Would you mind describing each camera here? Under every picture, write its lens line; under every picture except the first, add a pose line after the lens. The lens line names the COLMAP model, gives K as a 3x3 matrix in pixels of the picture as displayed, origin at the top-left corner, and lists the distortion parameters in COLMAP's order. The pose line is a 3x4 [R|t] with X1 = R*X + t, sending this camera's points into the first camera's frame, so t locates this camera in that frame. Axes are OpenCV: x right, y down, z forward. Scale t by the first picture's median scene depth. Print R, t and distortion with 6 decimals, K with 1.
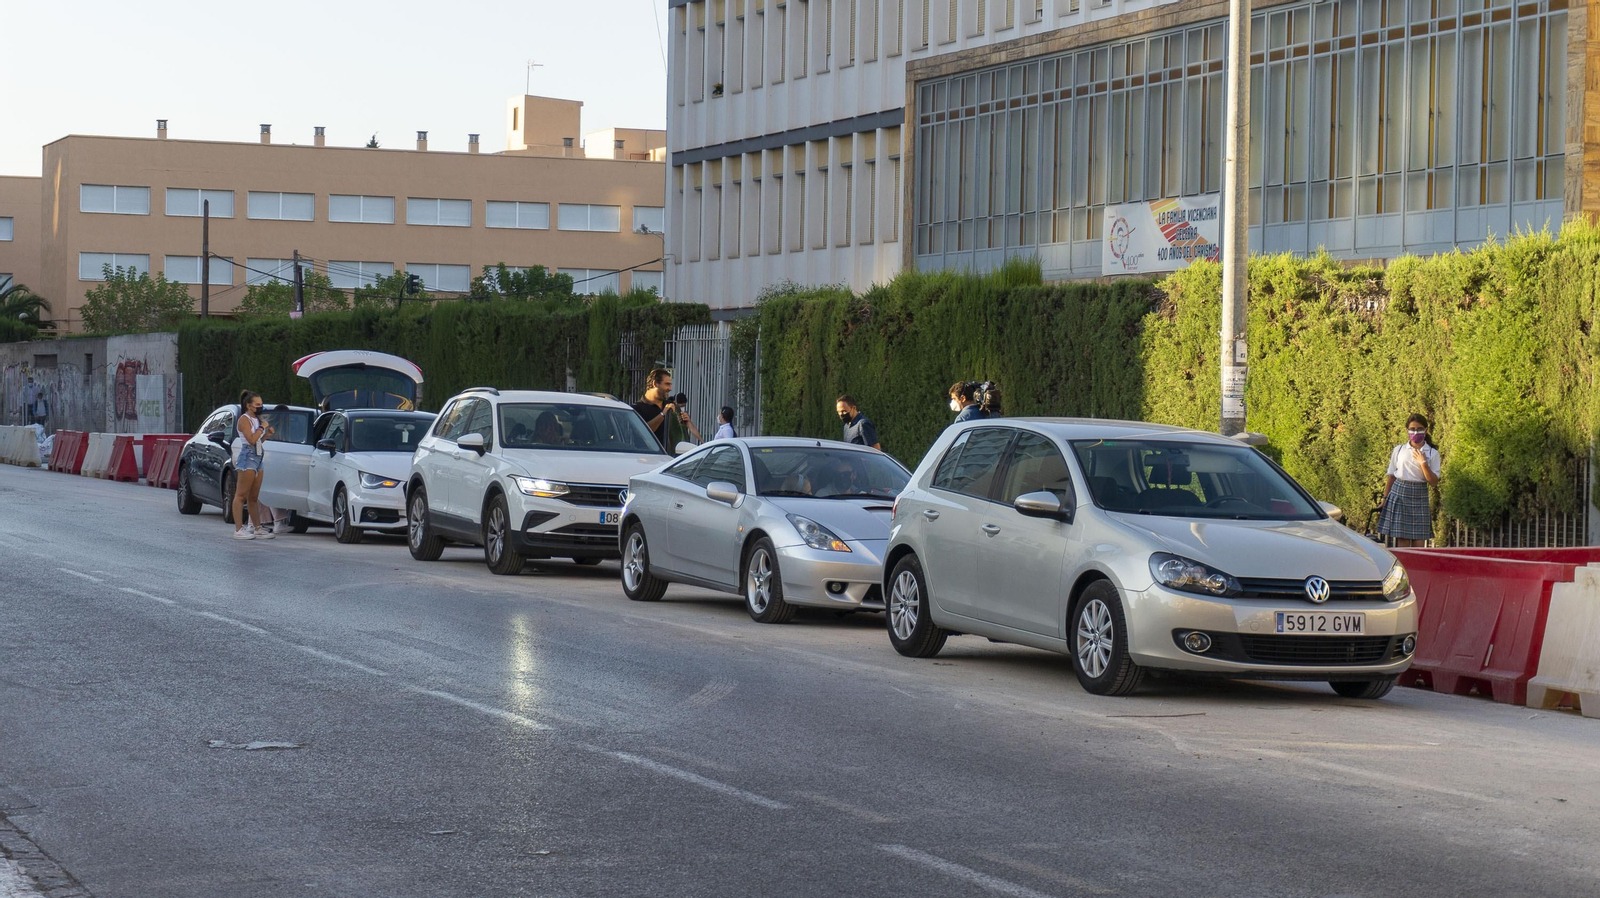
lens RADIAL K [[3362.0, 0, 804.8], [0, 3362.0, 447.6], [0, 0, 1]] dist [0.054506, 0.000000]
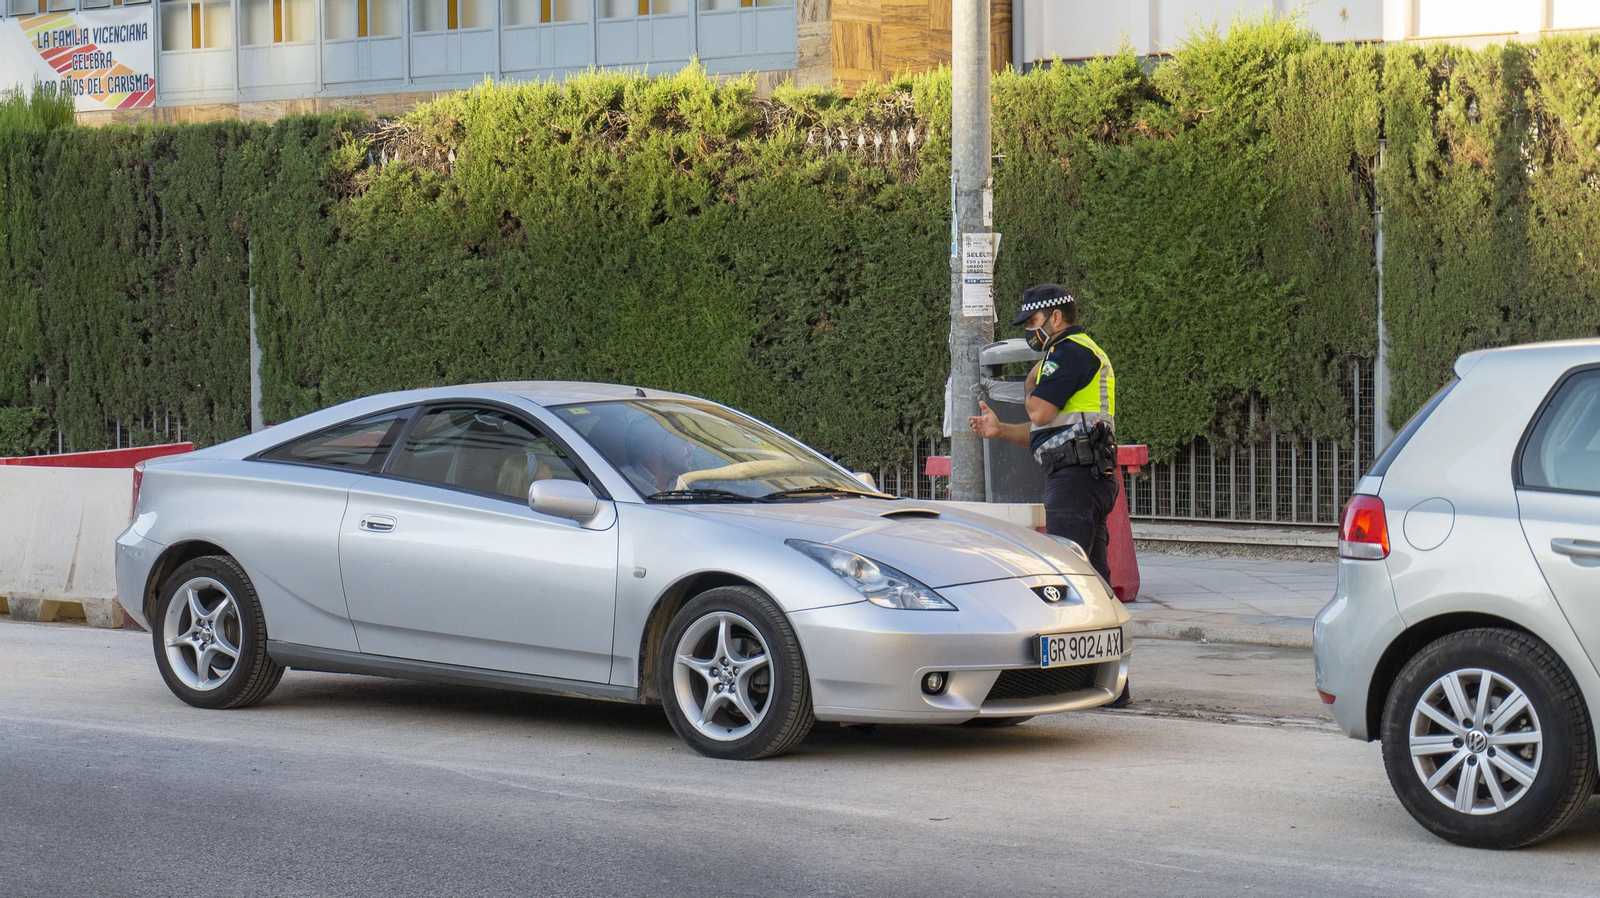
lens RADIAL K [[3467.0, 0, 800.0], [0, 3467.0, 450.4], [0, 0, 1]] dist [0.026817, 0.000000]
pose [[0.873032, -0.052144, 0.484867, -0.187283], [0.033921, 0.998352, 0.046290, -0.013137], [-0.486481, -0.023965, 0.873362, 0.400666]]
